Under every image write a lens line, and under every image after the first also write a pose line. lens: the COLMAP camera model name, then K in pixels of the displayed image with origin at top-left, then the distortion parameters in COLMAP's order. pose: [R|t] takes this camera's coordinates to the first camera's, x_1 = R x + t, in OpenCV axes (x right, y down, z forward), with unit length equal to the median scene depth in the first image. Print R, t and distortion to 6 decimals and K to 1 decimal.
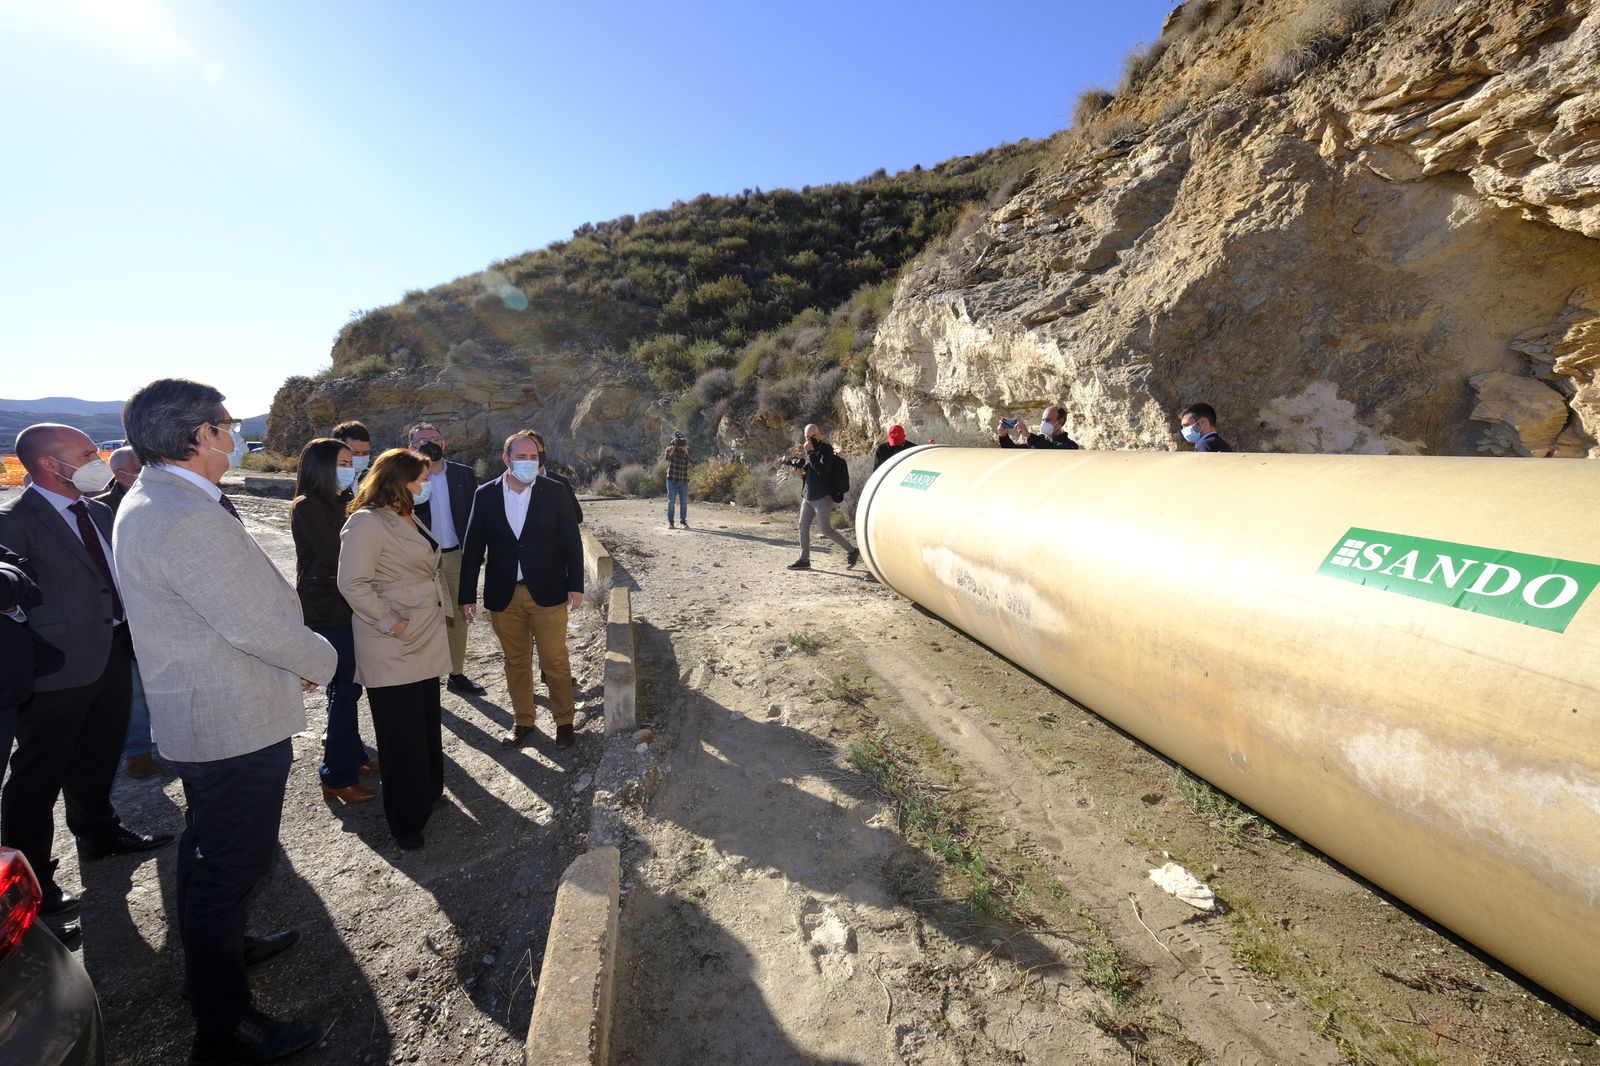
lens RADIAL K [[691.3, 0, 800.0], [0, 691.3, 533.0], [0, 0, 1]] dist [0.000823, 0.000134]
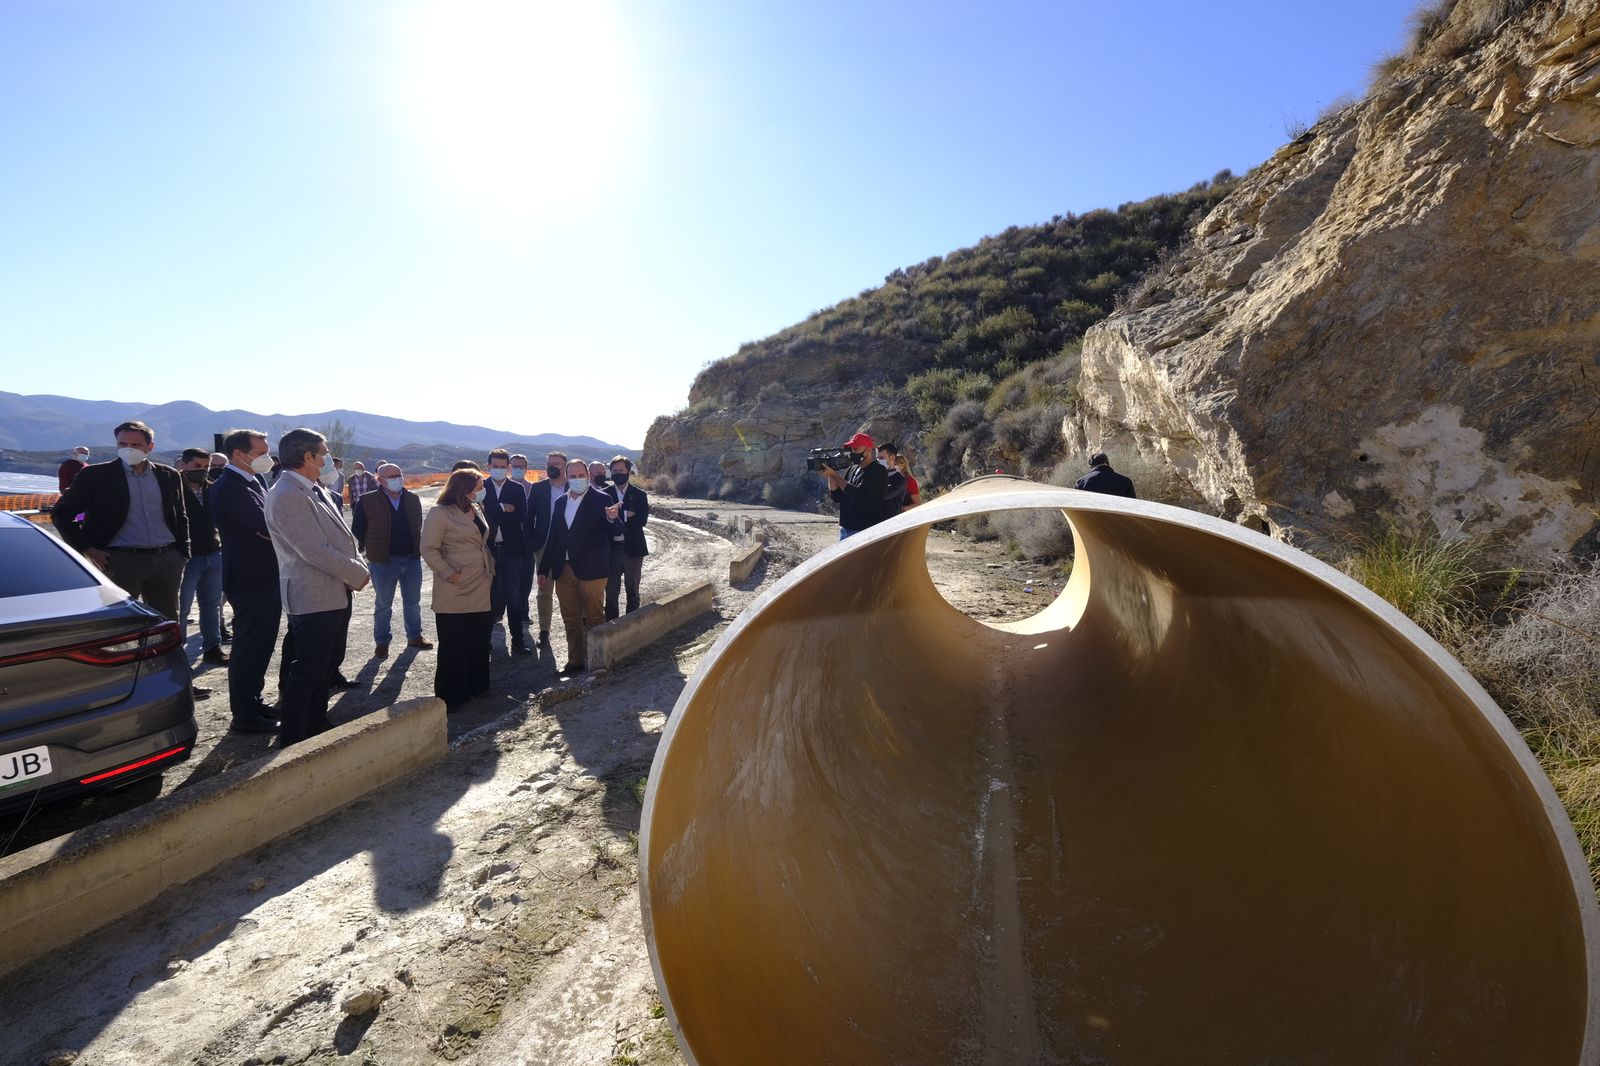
lens RADIAL K [[691.3, 0, 800.0], [0, 691.3, 533.0], [0, 0, 1]] dist [0.000823, 0.000134]
pose [[0.894129, 0.056057, -0.444286, 0.356841], [-0.075541, 0.996797, -0.026258, 0.006635], [0.441391, 0.057039, 0.895500, -0.039818]]
